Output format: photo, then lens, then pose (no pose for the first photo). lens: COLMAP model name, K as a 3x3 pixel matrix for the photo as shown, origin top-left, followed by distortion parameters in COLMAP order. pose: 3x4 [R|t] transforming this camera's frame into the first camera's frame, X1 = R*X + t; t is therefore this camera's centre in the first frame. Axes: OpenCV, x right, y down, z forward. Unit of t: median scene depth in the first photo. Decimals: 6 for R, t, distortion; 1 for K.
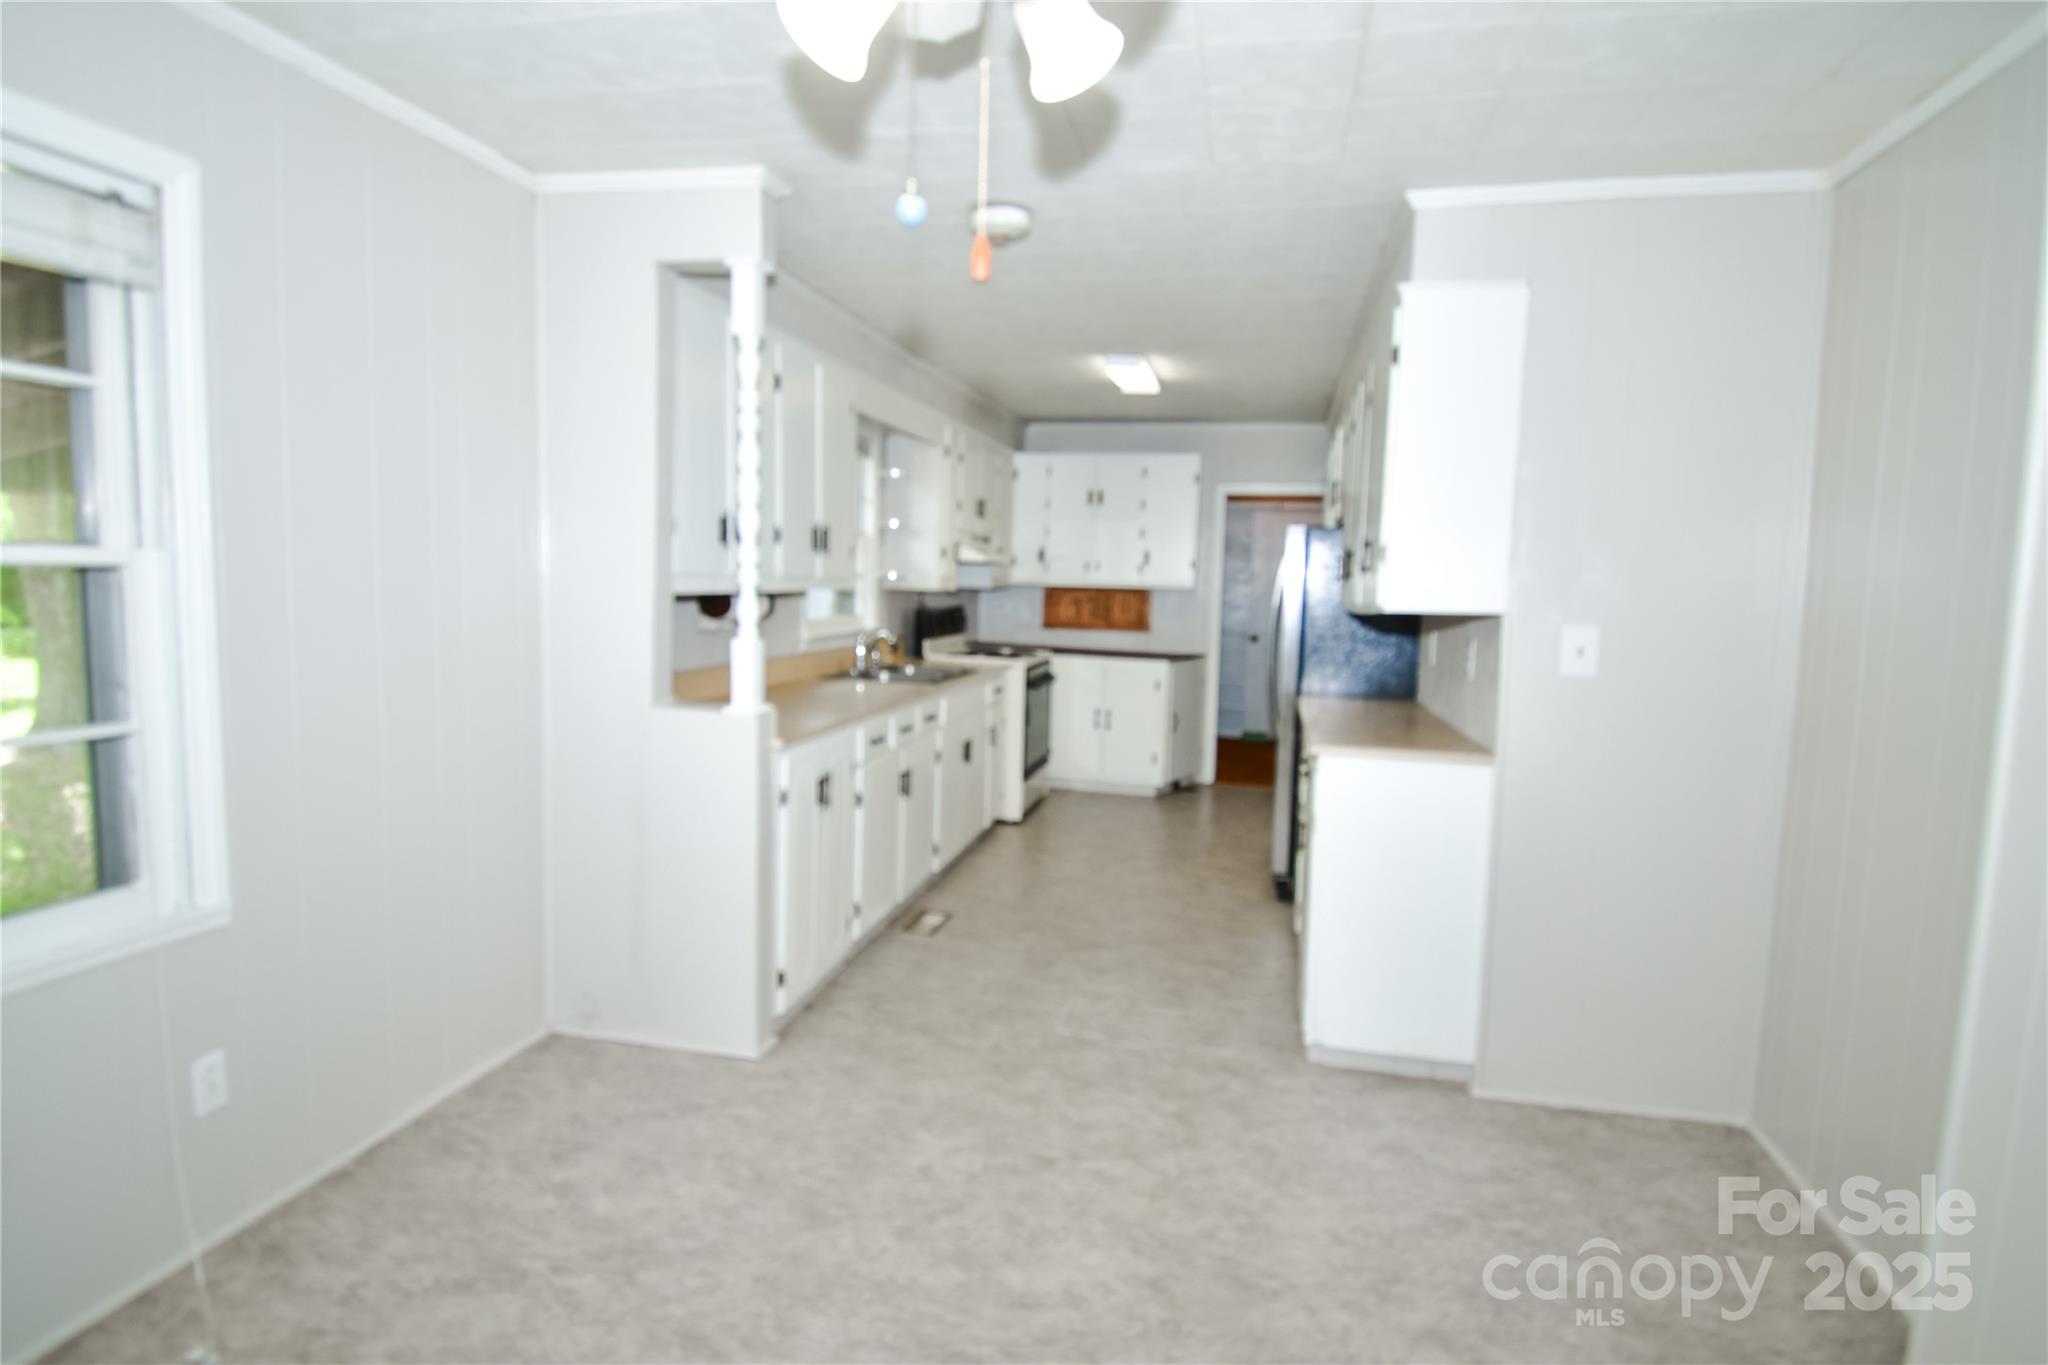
lens RADIAL K [[1065.5, 0, 1027.7], [0, 1065.5, 677.9], [0, 0, 1]] dist [0.009584, -0.022998]
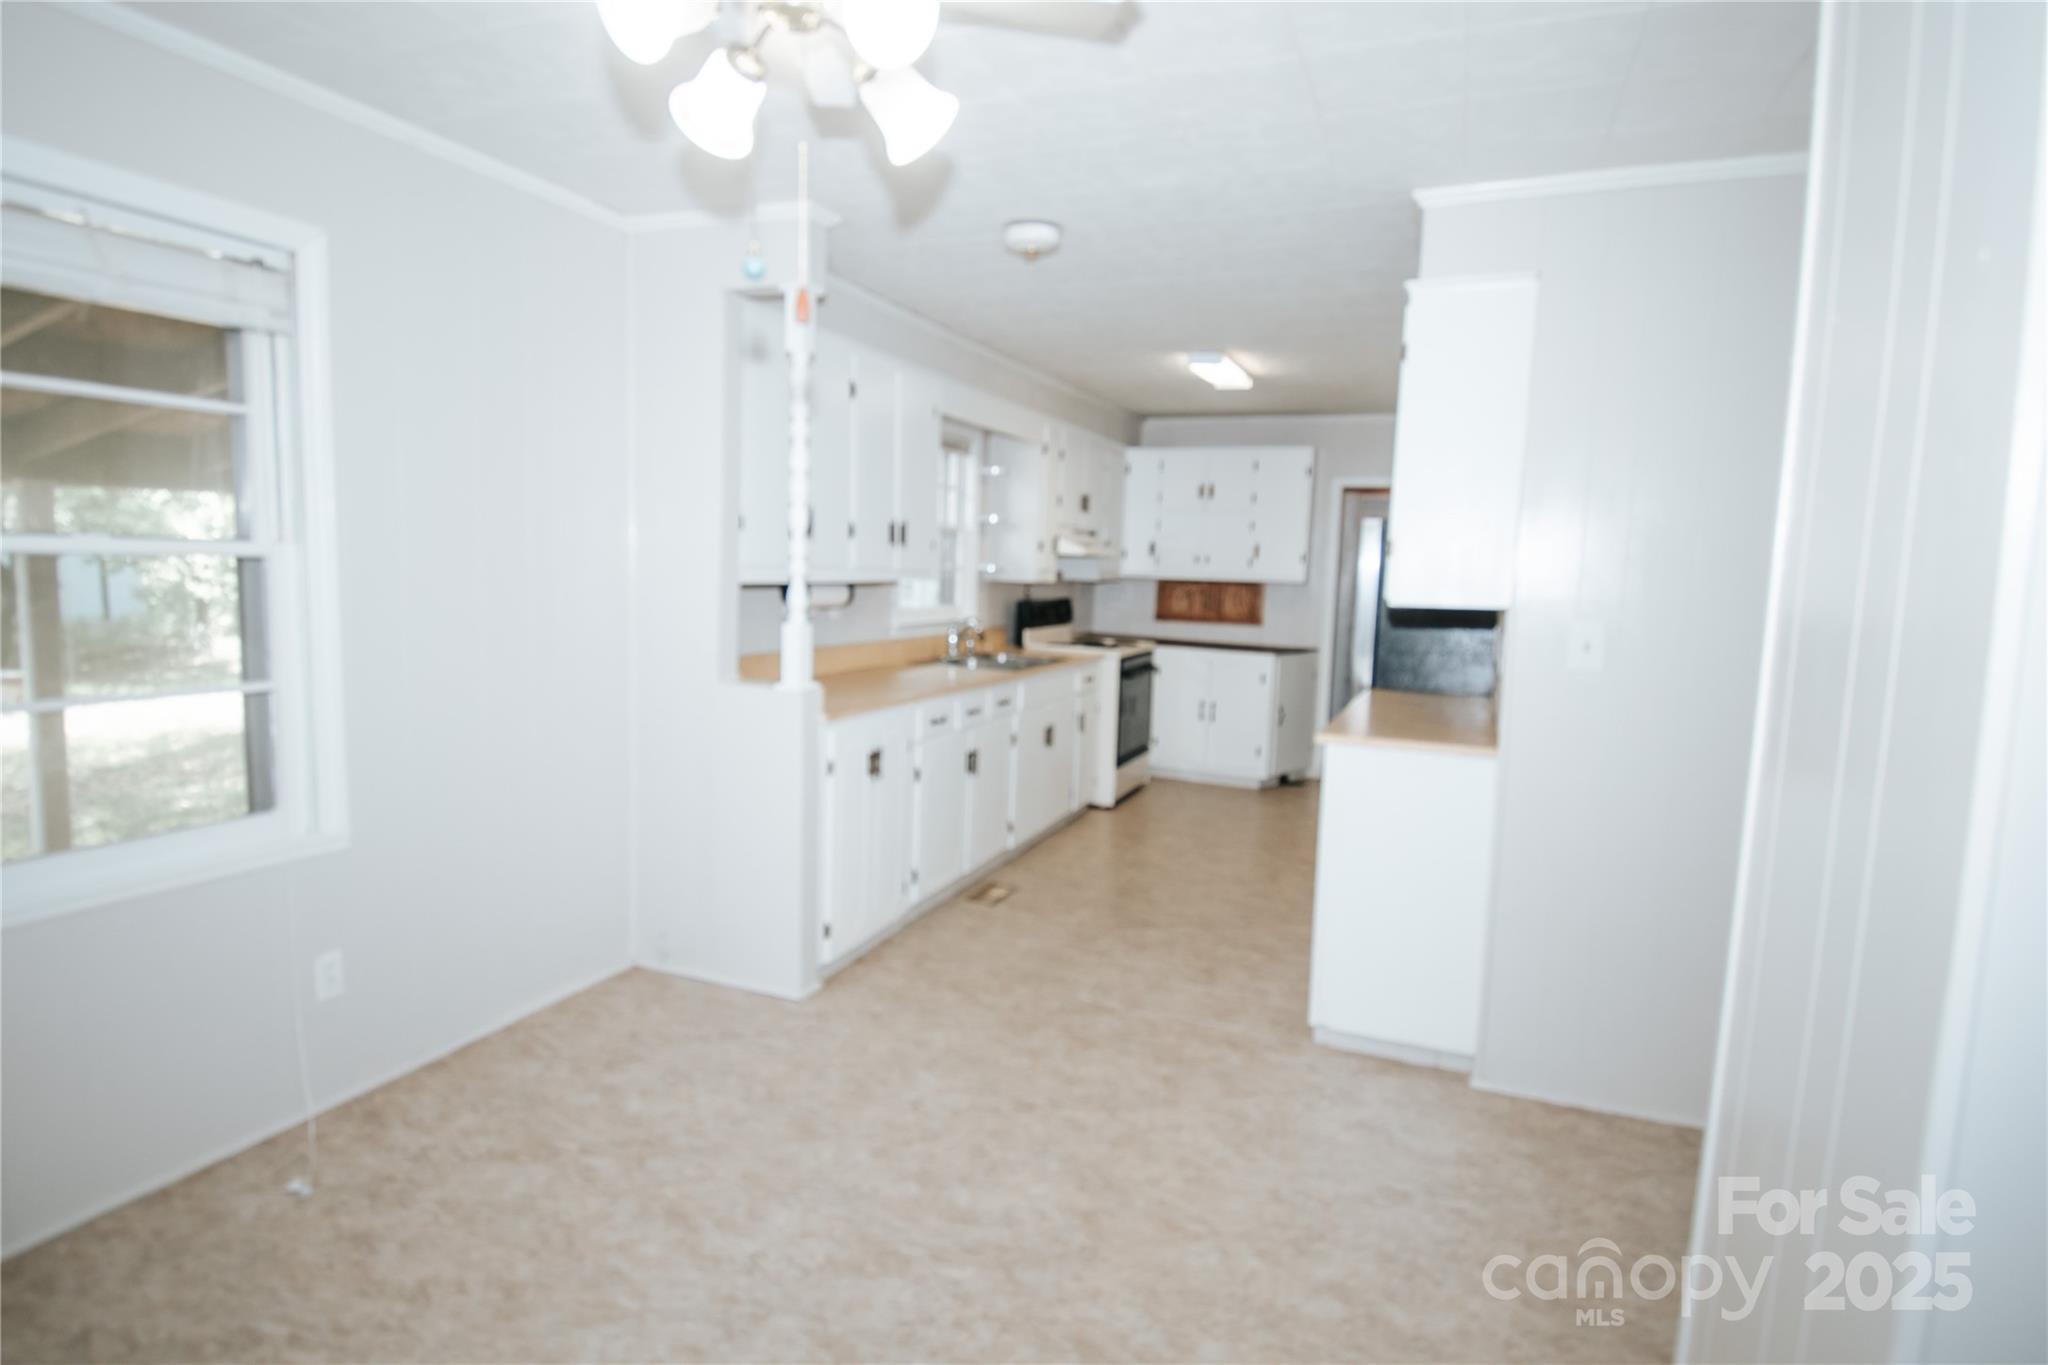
lens RADIAL K [[1065.5, 0, 1026.8], [0, 1065.5, 678.6], [0, 0, 1]] dist [0.009584, -0.022998]
pose [[0.985886, 0.021104, -0.166083, 0.165548], [-0.019896, 0.999762, 0.008932, 0.006022], [0.166232, -0.005502, 0.986071, -0.063069]]
